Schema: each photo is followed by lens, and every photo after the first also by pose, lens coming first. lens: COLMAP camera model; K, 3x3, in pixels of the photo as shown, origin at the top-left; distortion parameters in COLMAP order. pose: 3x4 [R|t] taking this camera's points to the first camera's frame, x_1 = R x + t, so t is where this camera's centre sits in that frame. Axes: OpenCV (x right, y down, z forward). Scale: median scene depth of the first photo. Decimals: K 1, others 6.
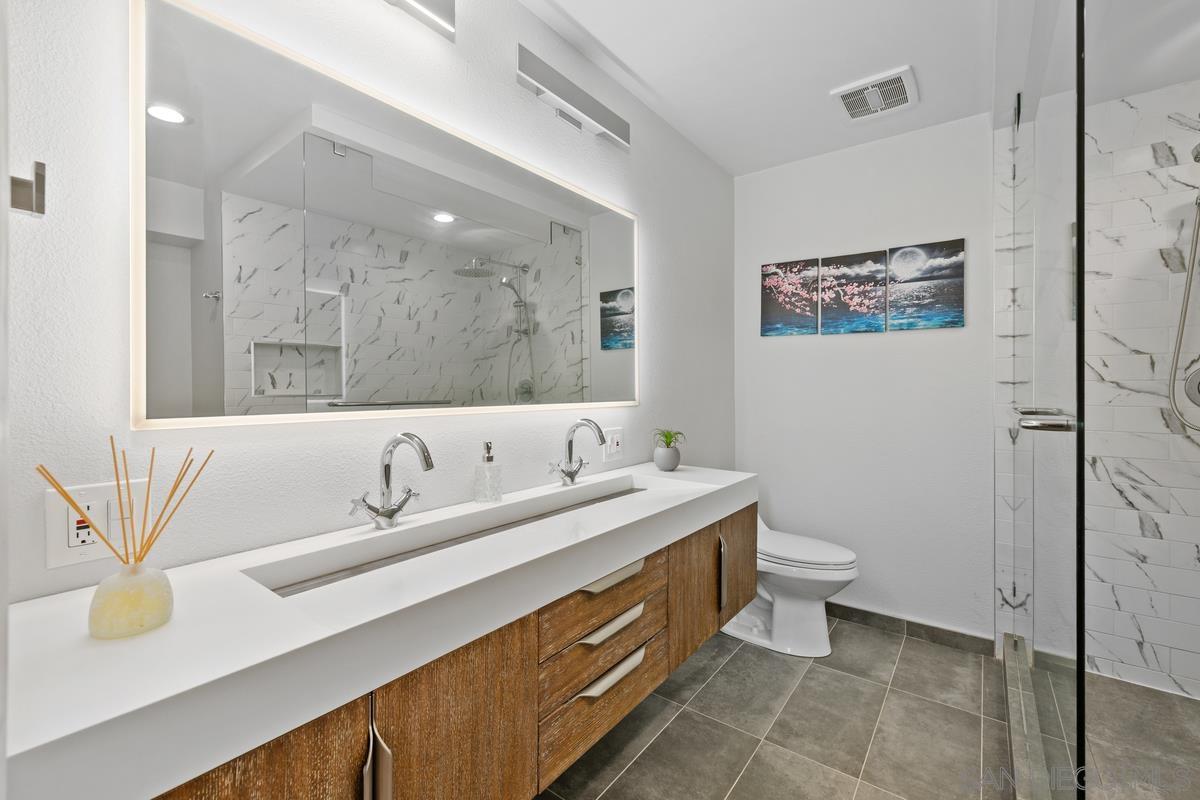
lens RADIAL K [[501.7, 0, 598.3], [0, 501.7, 386.4], [0, 0, 1]] dist [0.000287, 0.000034]
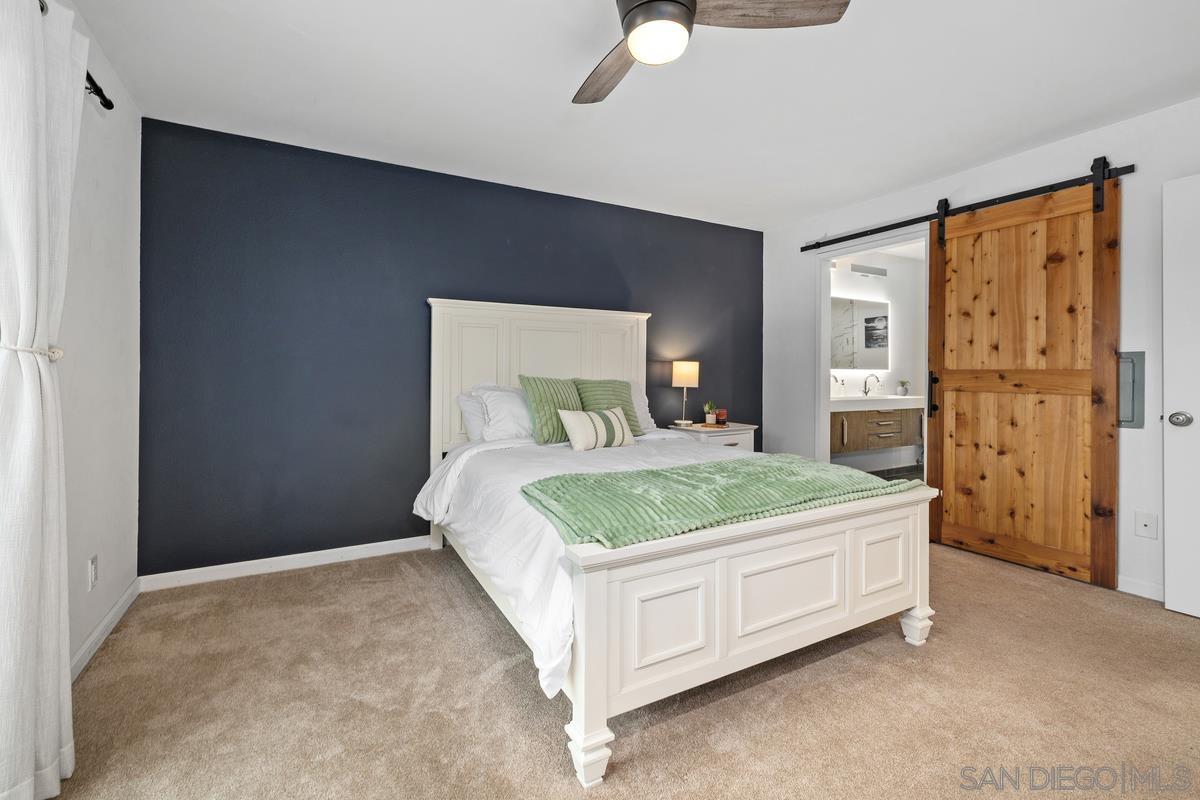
lens RADIAL K [[521.8, 0, 598.4], [0, 521.8, 373.6], [0, 0, 1]] dist [0.000765, 0.000184]
pose [[0.917632, 0.000203, -0.397430, -0.176677], [-0.002224, 0.999987, -0.004625, 0.047228], [0.397424, 0.005128, 0.917621, -1.591015]]
